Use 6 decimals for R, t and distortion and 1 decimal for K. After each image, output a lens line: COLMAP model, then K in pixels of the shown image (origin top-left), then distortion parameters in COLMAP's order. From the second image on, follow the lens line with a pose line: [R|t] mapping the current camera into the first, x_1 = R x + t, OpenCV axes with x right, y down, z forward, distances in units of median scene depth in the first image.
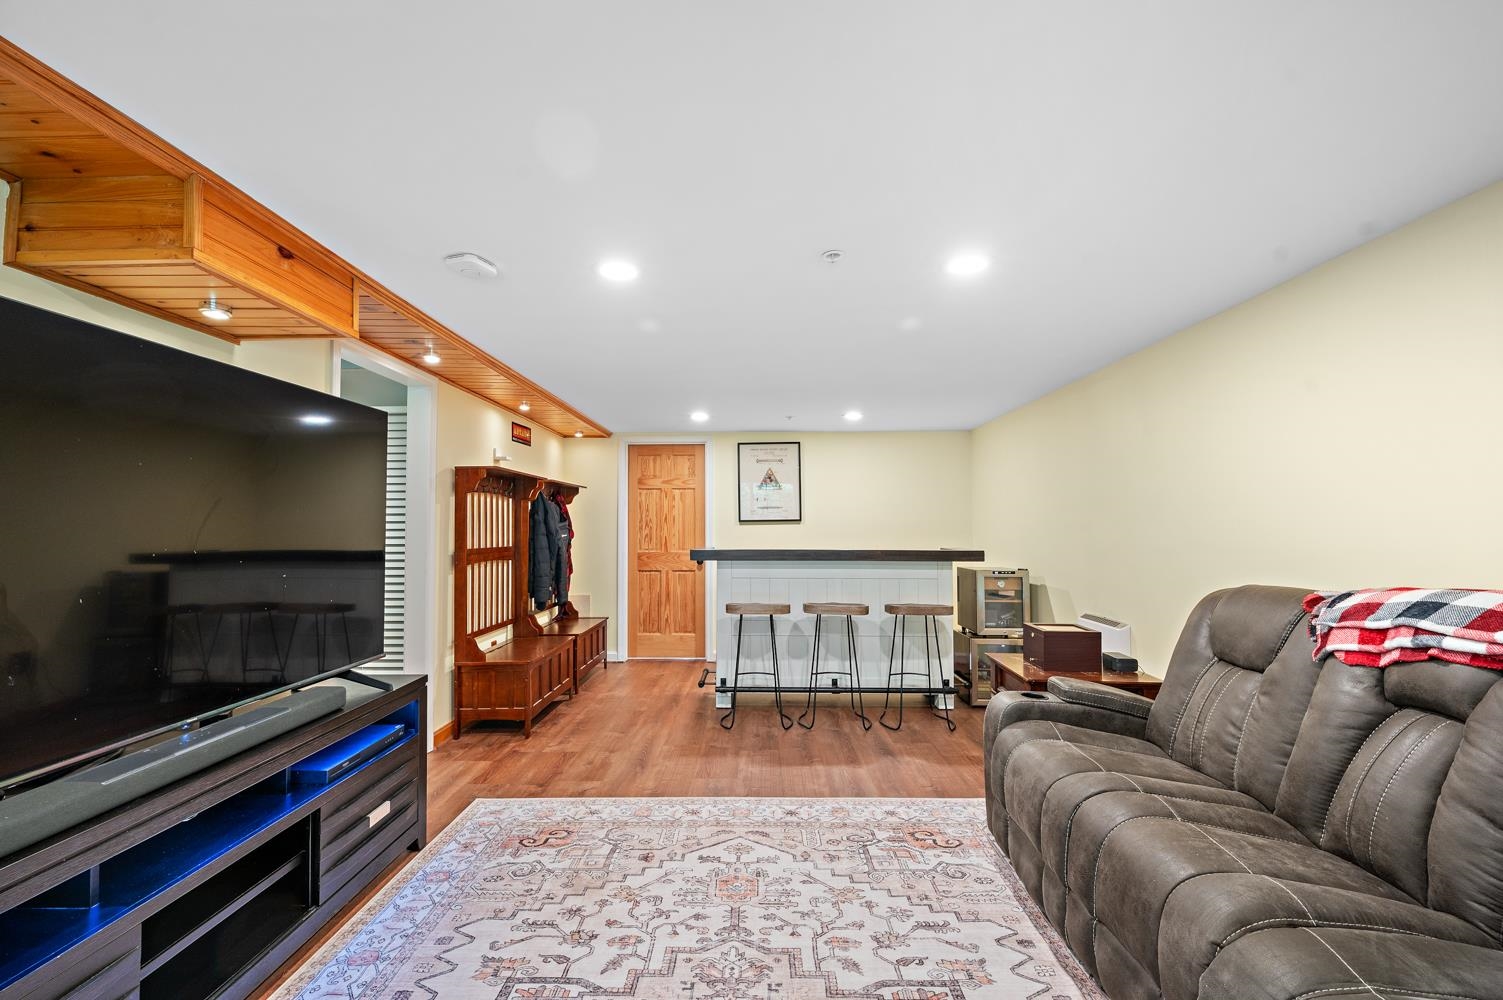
lens RADIAL K [[669.4, 0, 751.5], [0, 669.4, 500.0], [0, 0, 1]] dist [-0.000342, -0.000014]
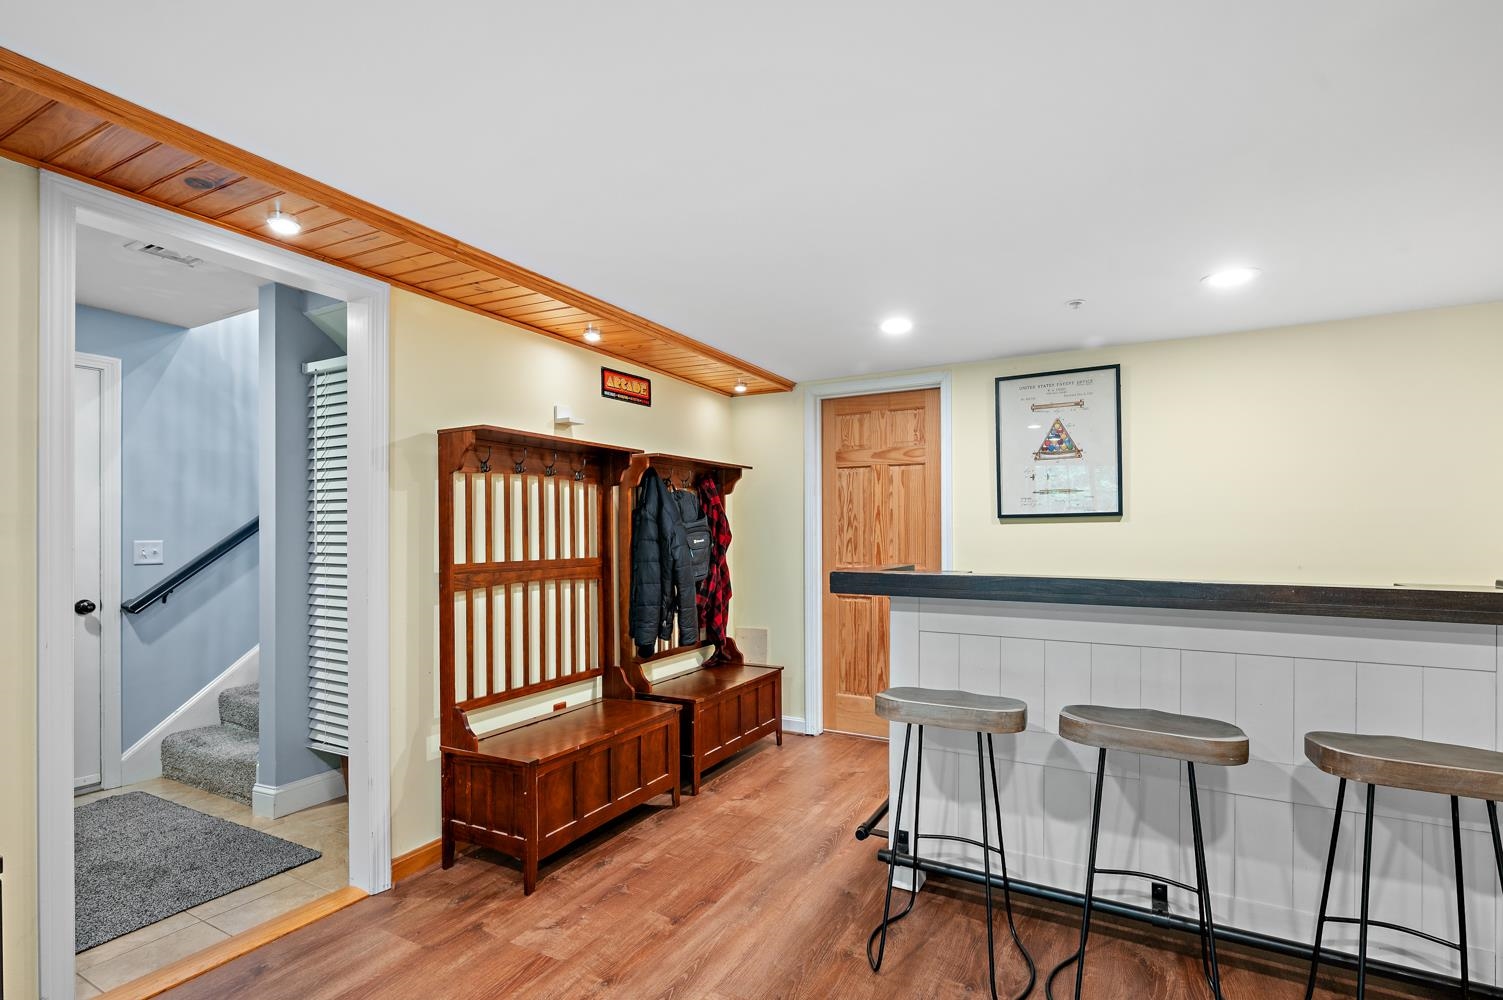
lens RADIAL K [[717.1, 0, 753.2], [0, 717.1, 531.3], [0, 0, 1]] dist [0.003390, 0.000443]
pose [[0.882609, -0.000006, -0.470107, 0.089495], [0.021321, 0.998971, 0.040018, 0.016170], [0.469624, -0.045343, 0.881702, 0.392488]]
